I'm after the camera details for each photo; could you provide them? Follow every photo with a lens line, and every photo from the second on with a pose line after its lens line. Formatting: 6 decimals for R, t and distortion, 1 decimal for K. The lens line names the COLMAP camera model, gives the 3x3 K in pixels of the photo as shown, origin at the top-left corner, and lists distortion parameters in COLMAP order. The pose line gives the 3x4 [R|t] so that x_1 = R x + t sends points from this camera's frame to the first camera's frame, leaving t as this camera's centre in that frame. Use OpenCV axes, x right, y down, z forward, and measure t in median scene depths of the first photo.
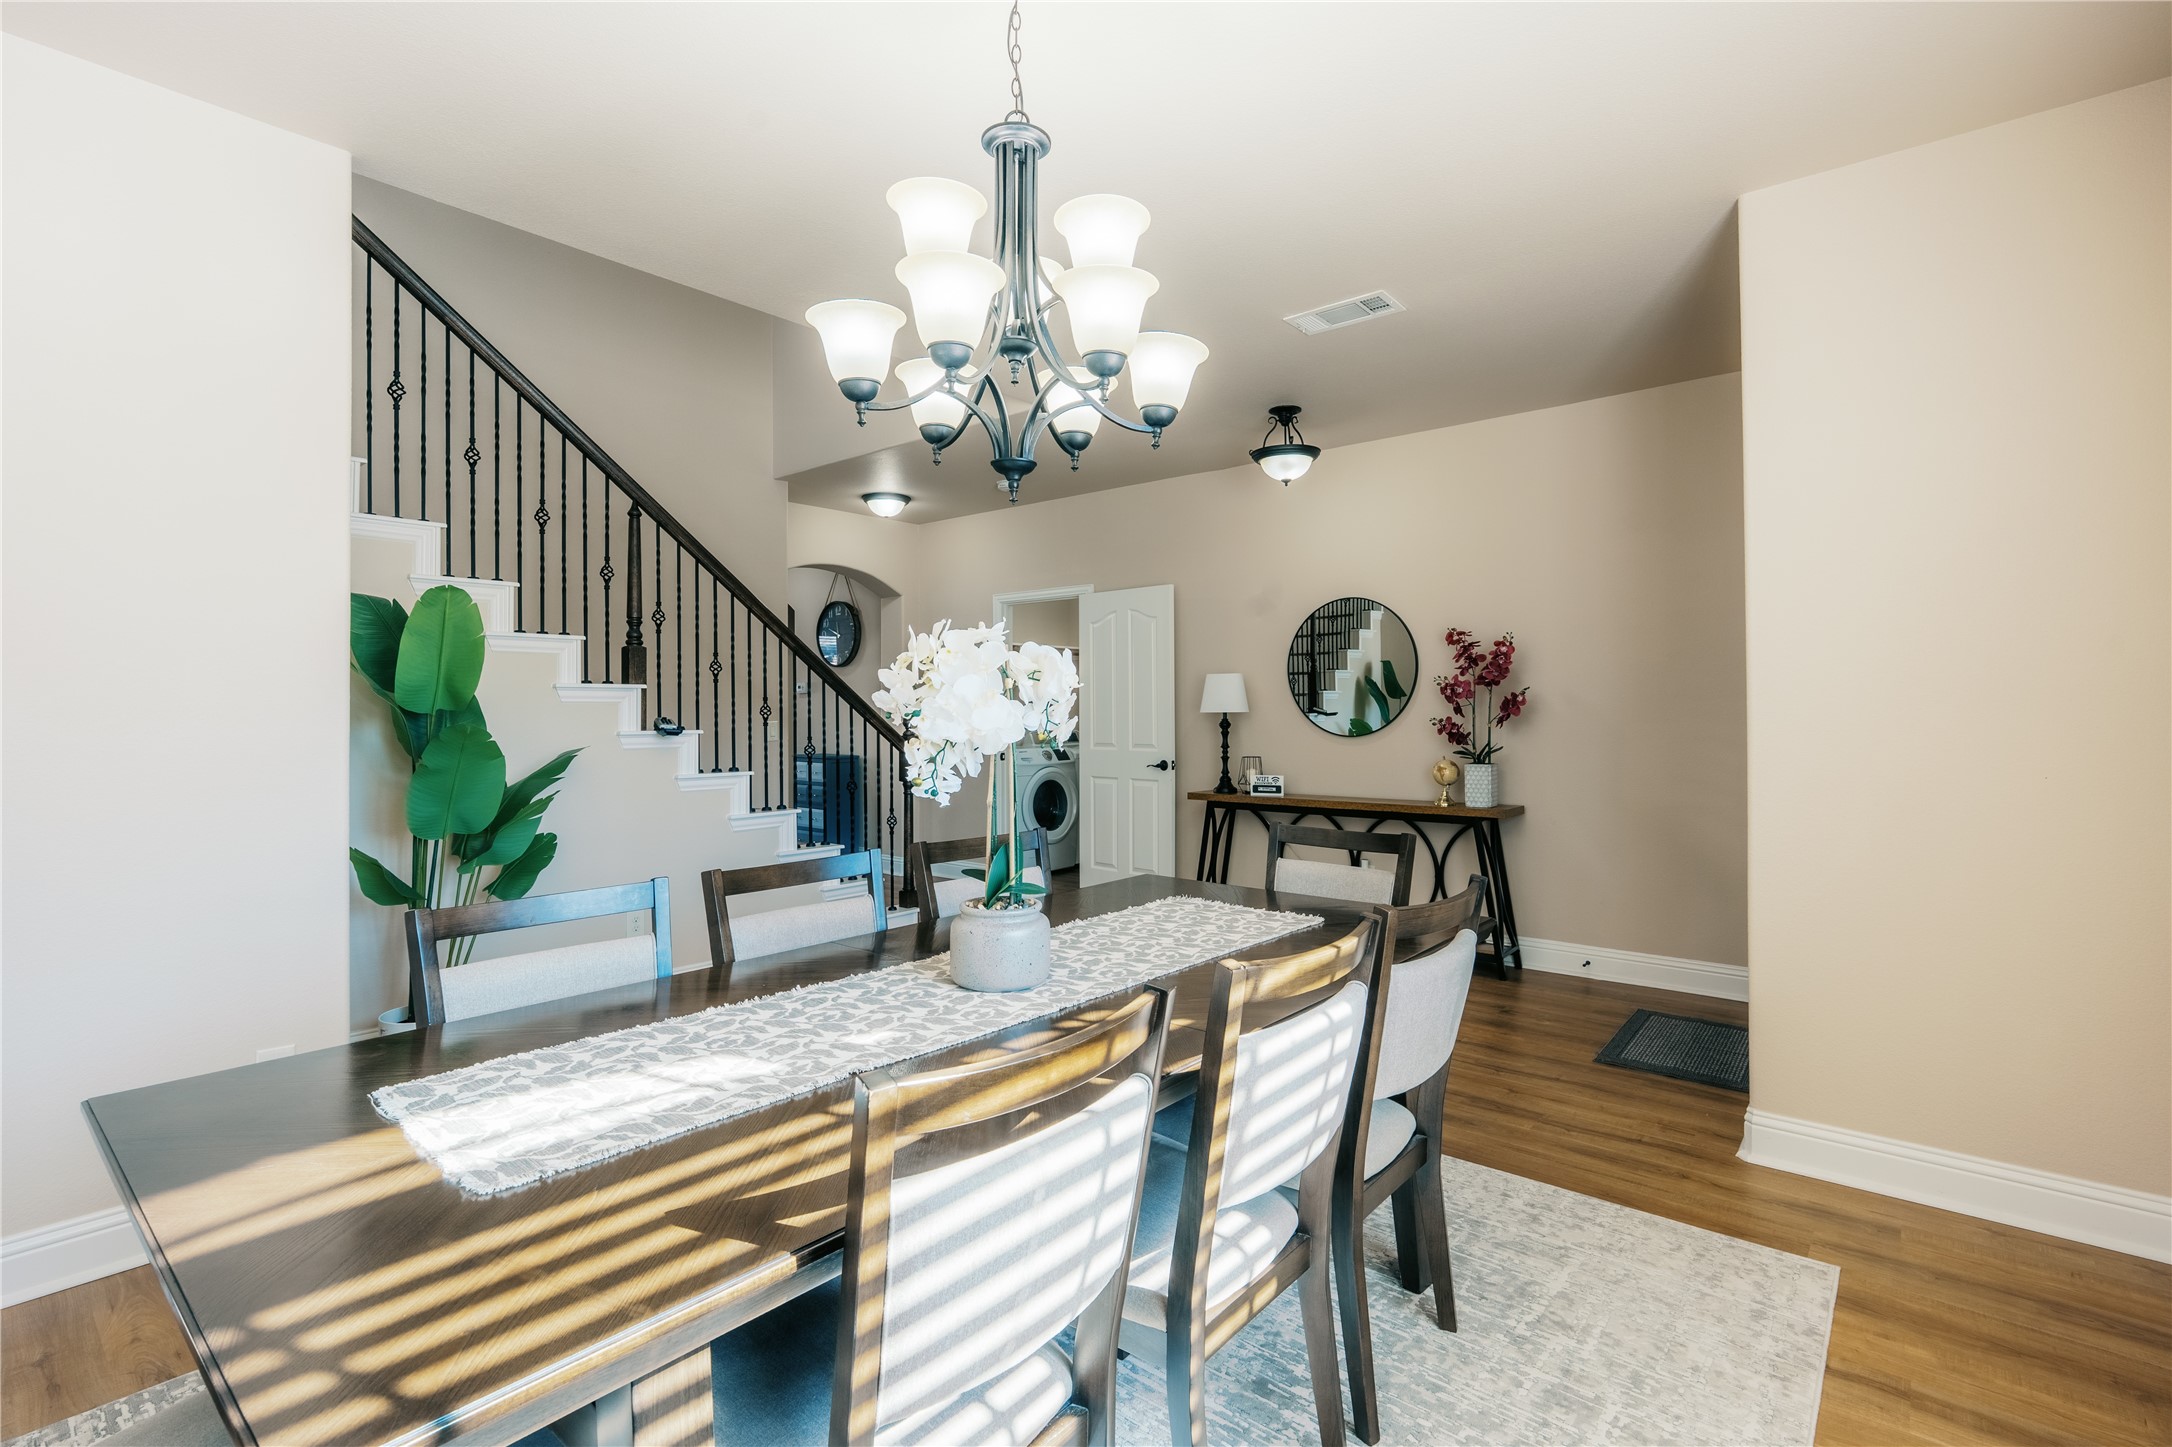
lens RADIAL K [[977.3, 0, 1075.8], [0, 977.3, 723.8], [0, 0, 1]] dist [-0.009629, 0.002385]
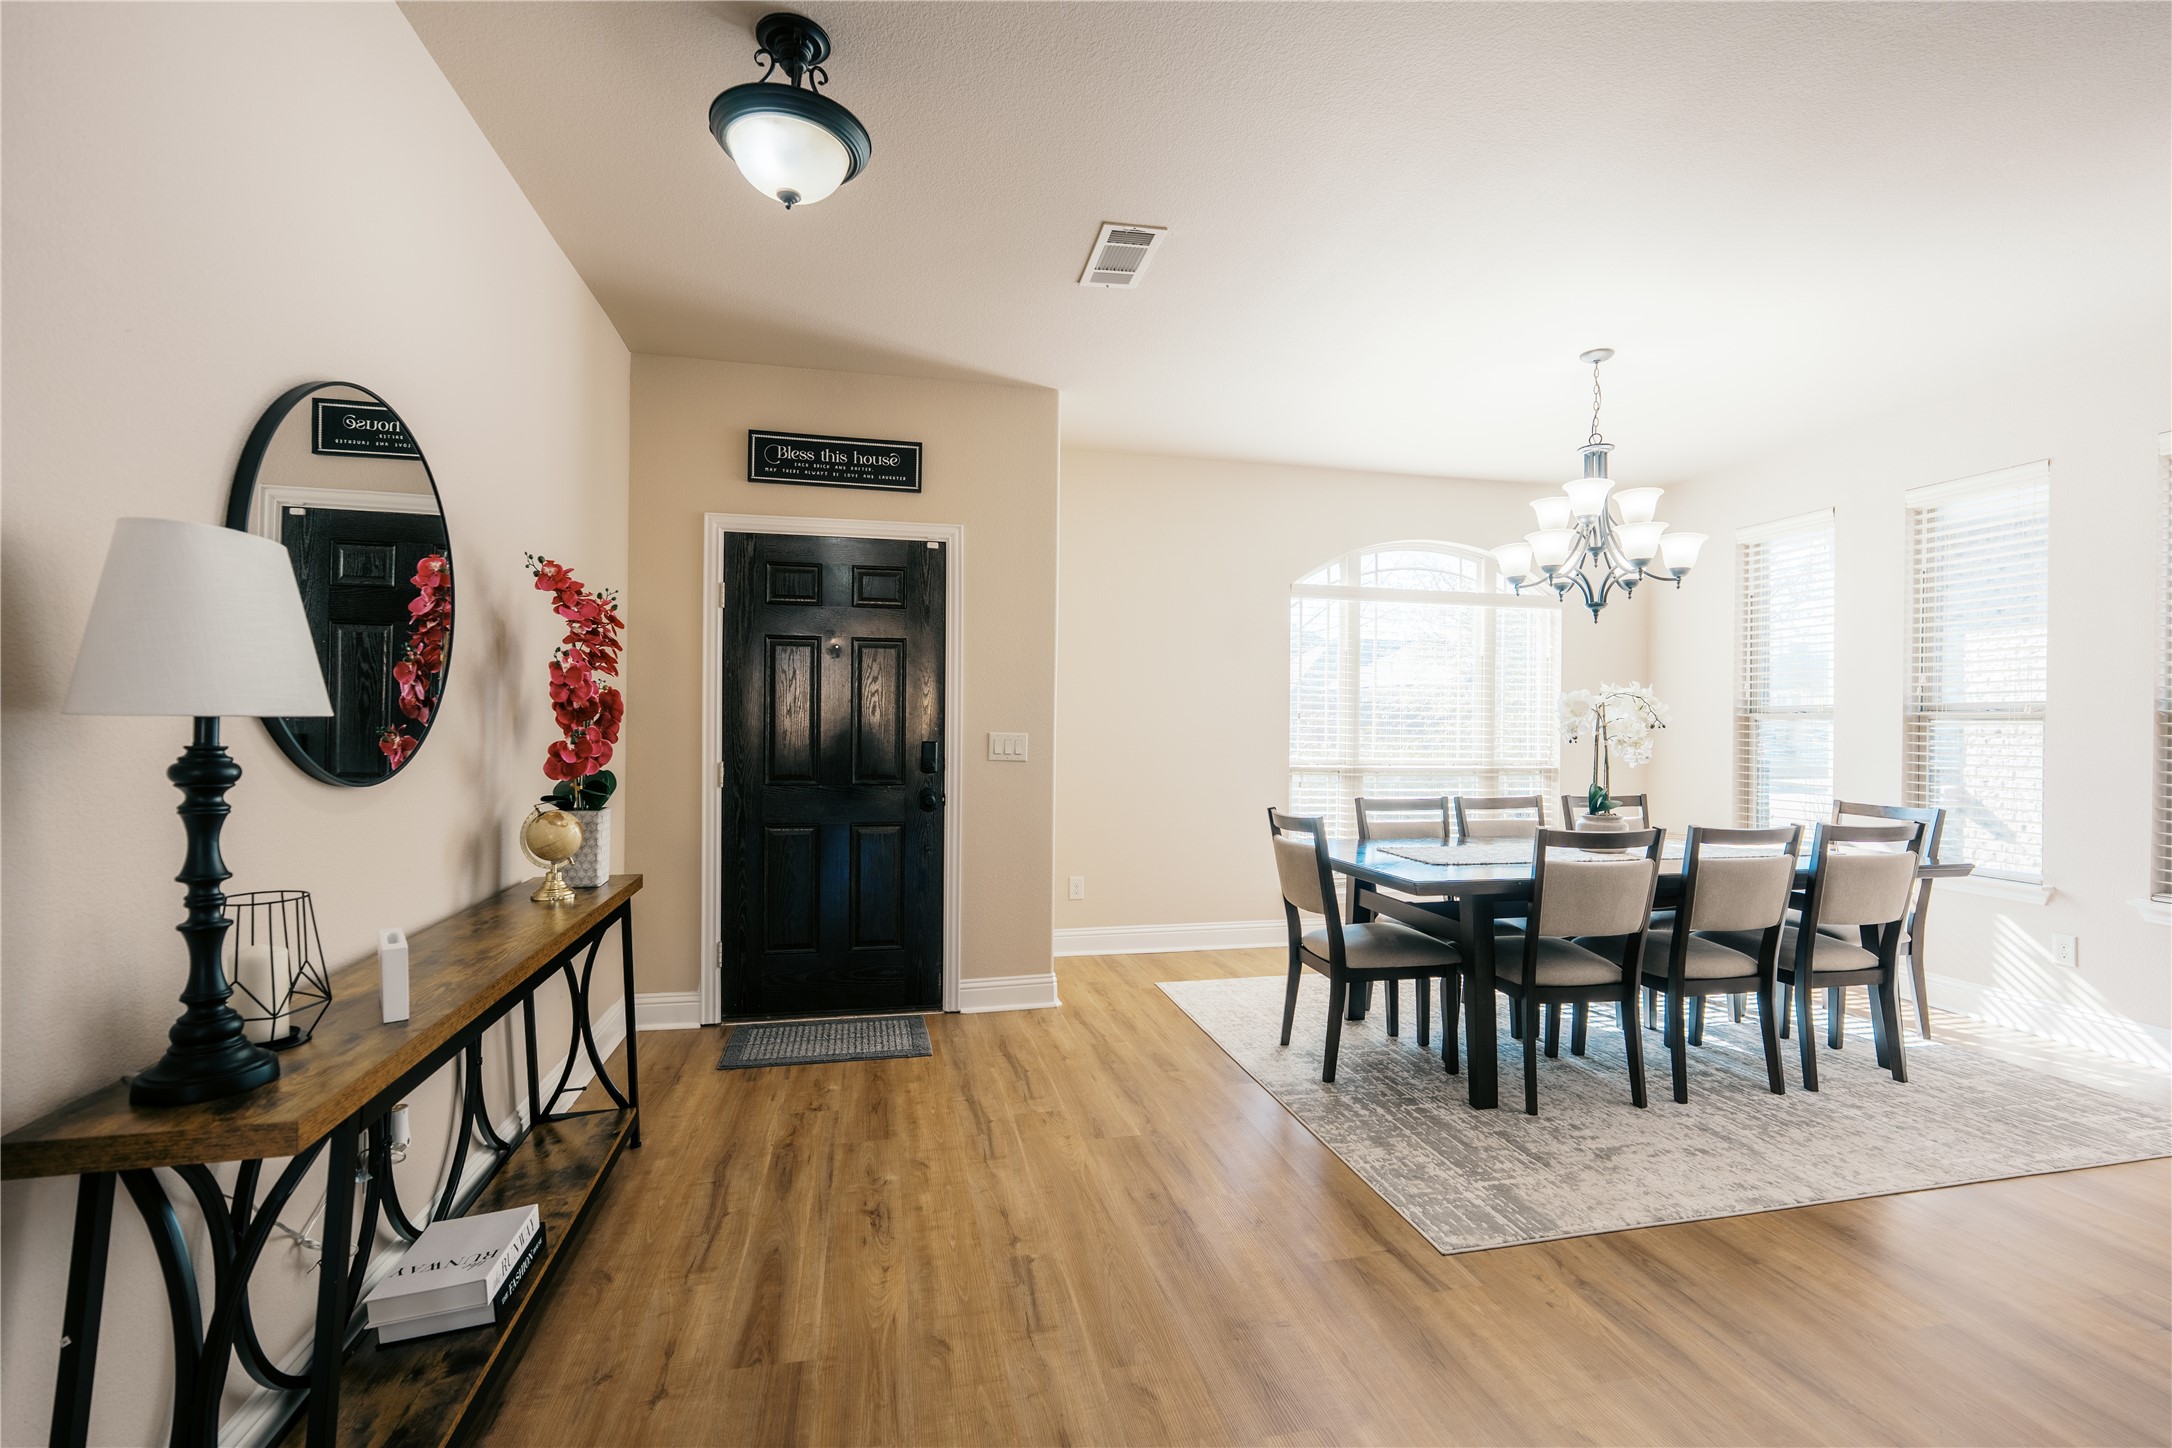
lens RADIAL K [[977.3, 0, 1075.8], [0, 977.3, 724.3], [0, 0, 1]] dist [-0.009629, 0.002385]
pose [[-0.802317, -0.005023, 0.596877, -0.153061], [0.001964, 0.999937, 0.011055, -0.013498], [-0.596895, 0.010042, -0.802257, 1.279594]]
